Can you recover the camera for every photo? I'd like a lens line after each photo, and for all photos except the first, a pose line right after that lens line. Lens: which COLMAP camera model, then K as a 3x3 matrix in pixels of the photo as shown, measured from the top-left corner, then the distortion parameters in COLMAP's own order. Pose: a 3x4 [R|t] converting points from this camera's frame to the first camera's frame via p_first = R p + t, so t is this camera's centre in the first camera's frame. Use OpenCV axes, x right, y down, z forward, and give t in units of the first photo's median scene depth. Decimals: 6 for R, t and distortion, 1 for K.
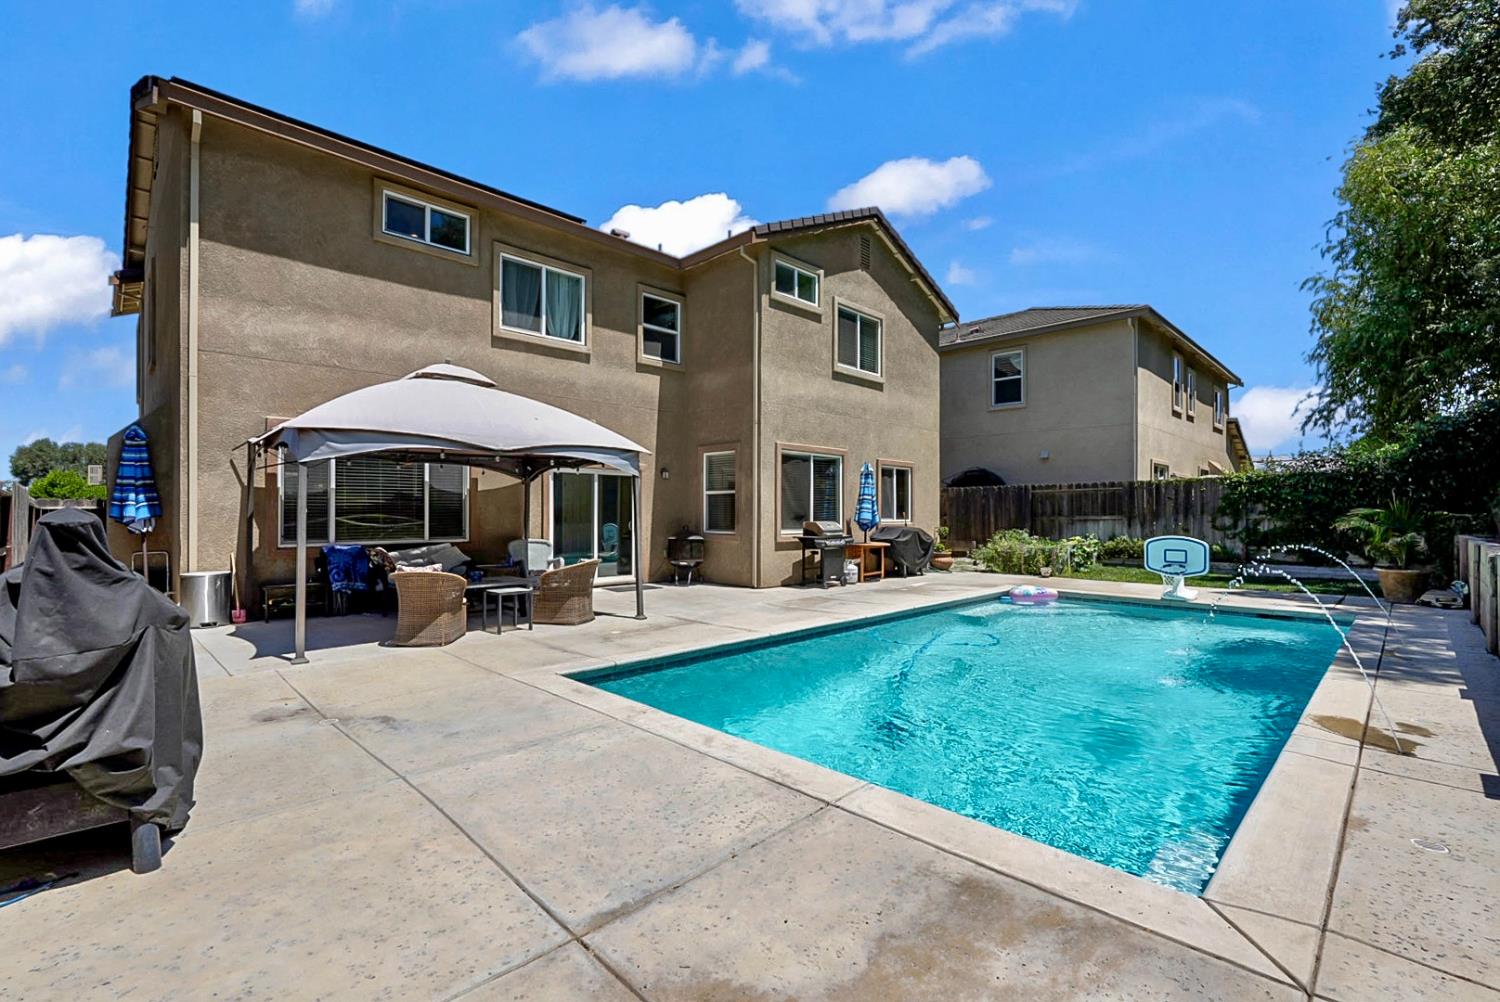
lens RADIAL K [[665.1, 0, 759.0], [0, 665.1, 505.8], [0, 0, 1]] dist [-0.012786, 0.004456]
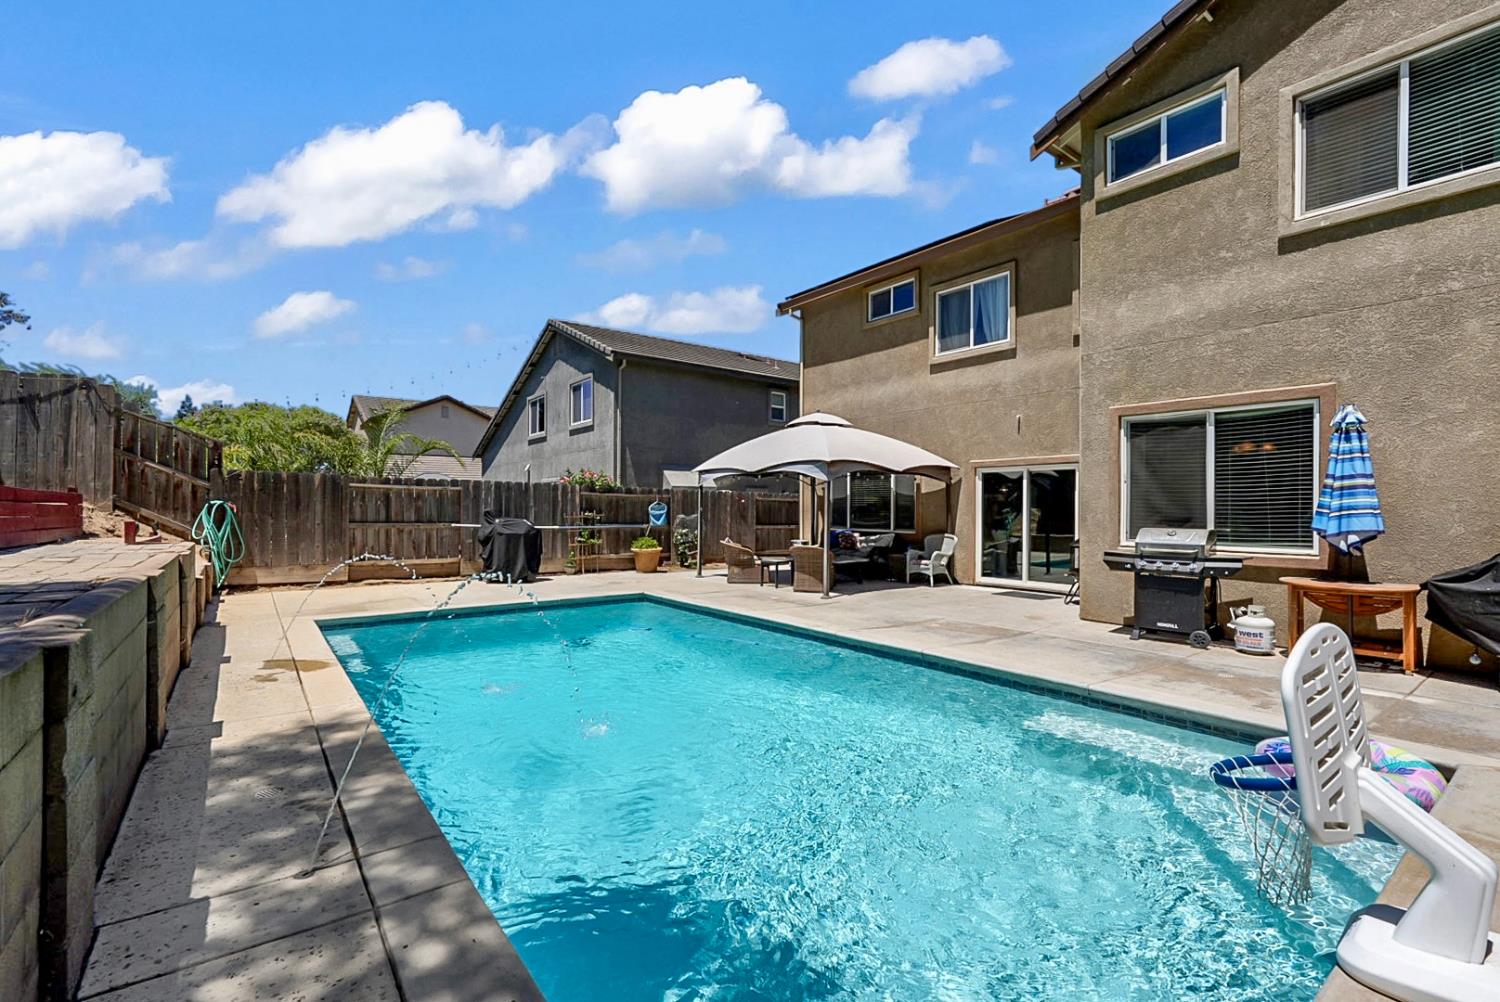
lens RADIAL K [[665.1, 0, 743.7], [0, 665.1, 504.4], [0, 0, 1]] dist [-0.012786, 0.004456]
pose [[-0.137503, -0.006818, -0.990478, 0.708709], [0.005160, 0.999958, -0.007599, 0.004727], [0.990488, -0.006156, -0.137462, 0.694133]]
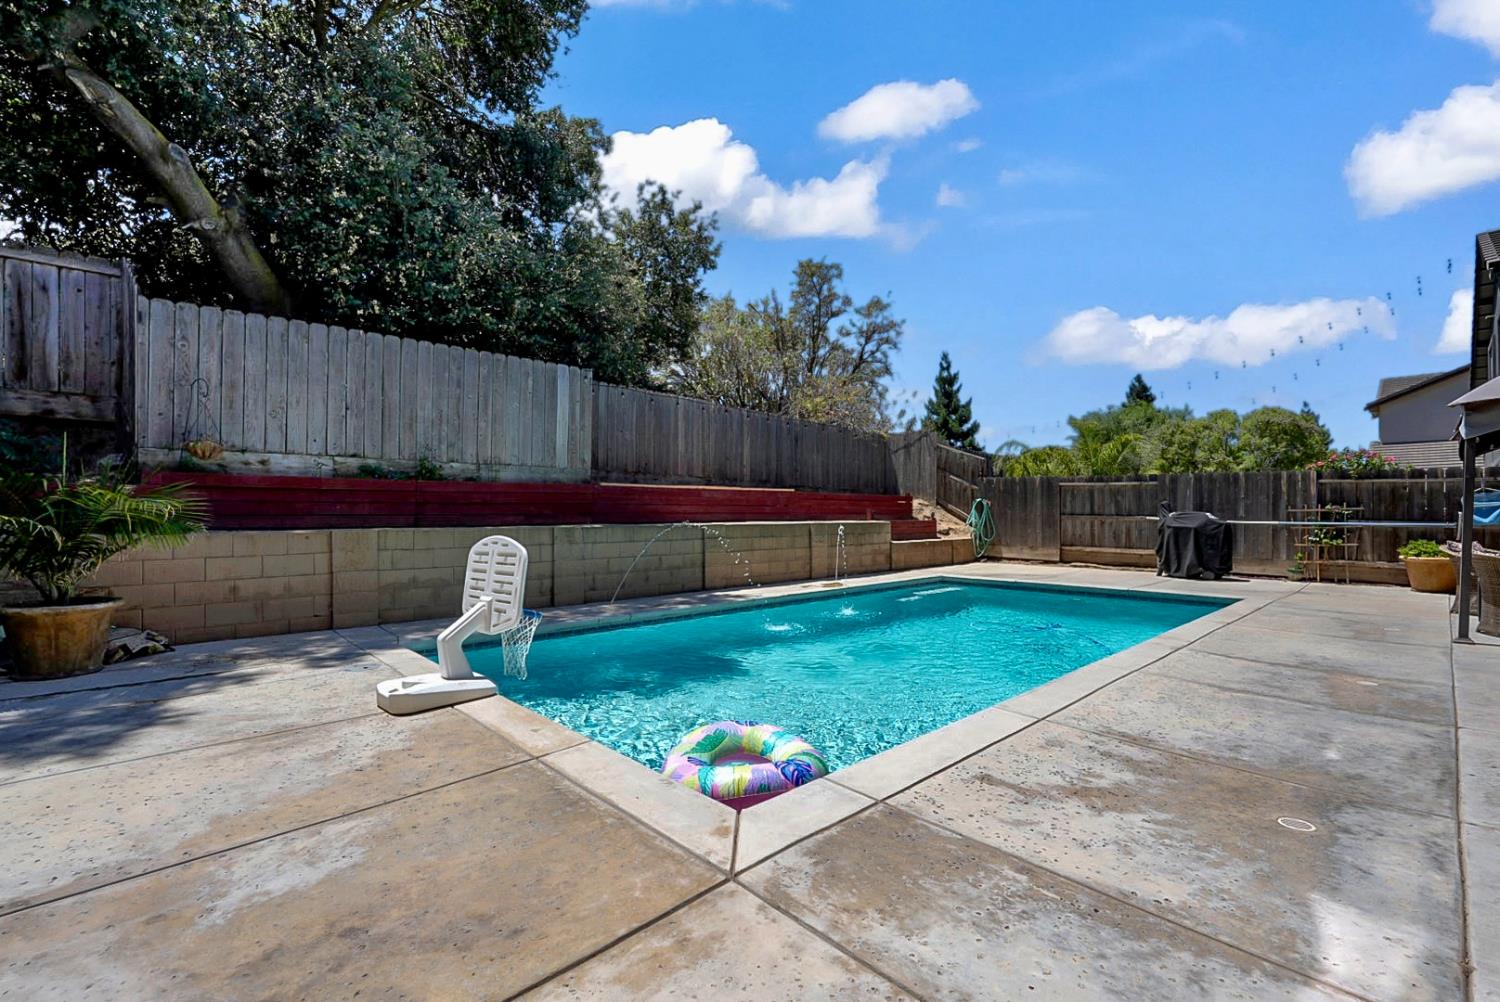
lens RADIAL K [[665.1, 0, 758.5], [0, 665.1, 502.5], [0, 0, 1]] dist [-0.012786, 0.004456]
pose [[-0.999703, -0.002373, 0.024257, 0.360389], [-0.002938, 0.999724, -0.023315, 0.027438], [-0.024195, -0.023379, -0.999434, 1.176118]]
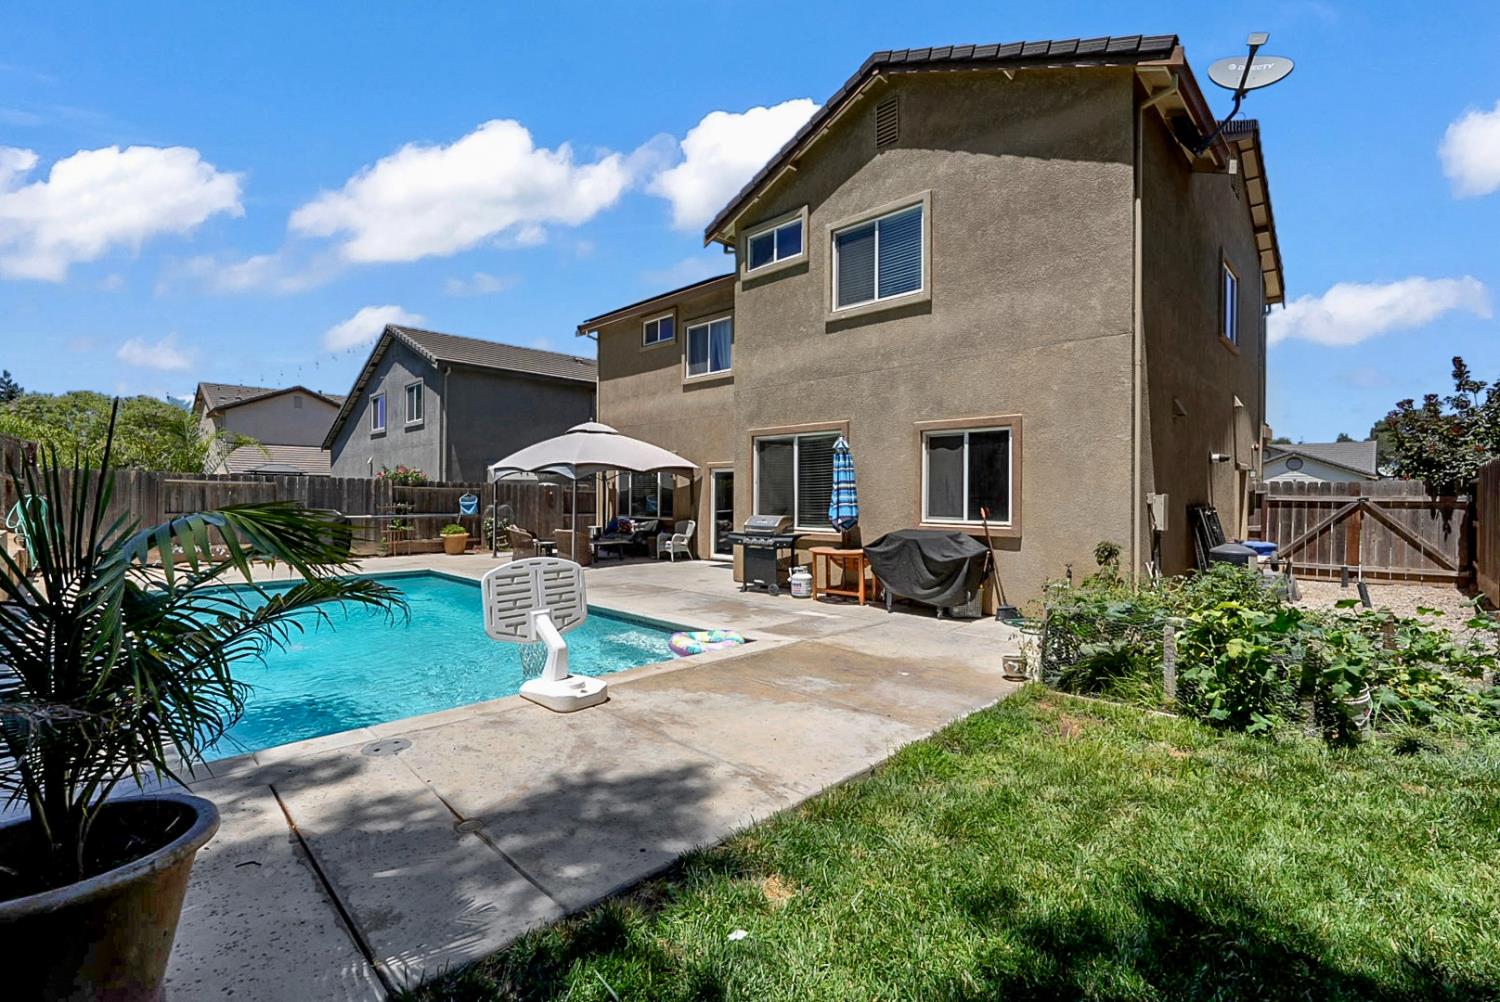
lens RADIAL K [[665.1, 0, 743.0], [0, 665.1, 493.1], [0, 0, 1]] dist [-0.012786, 0.004456]
pose [[0.003046, -0.006108, -0.999977, 0.932579], [0.005828, 0.999964, -0.006090, -0.000218], [0.999978, -0.005809, 0.003082, 0.948274]]
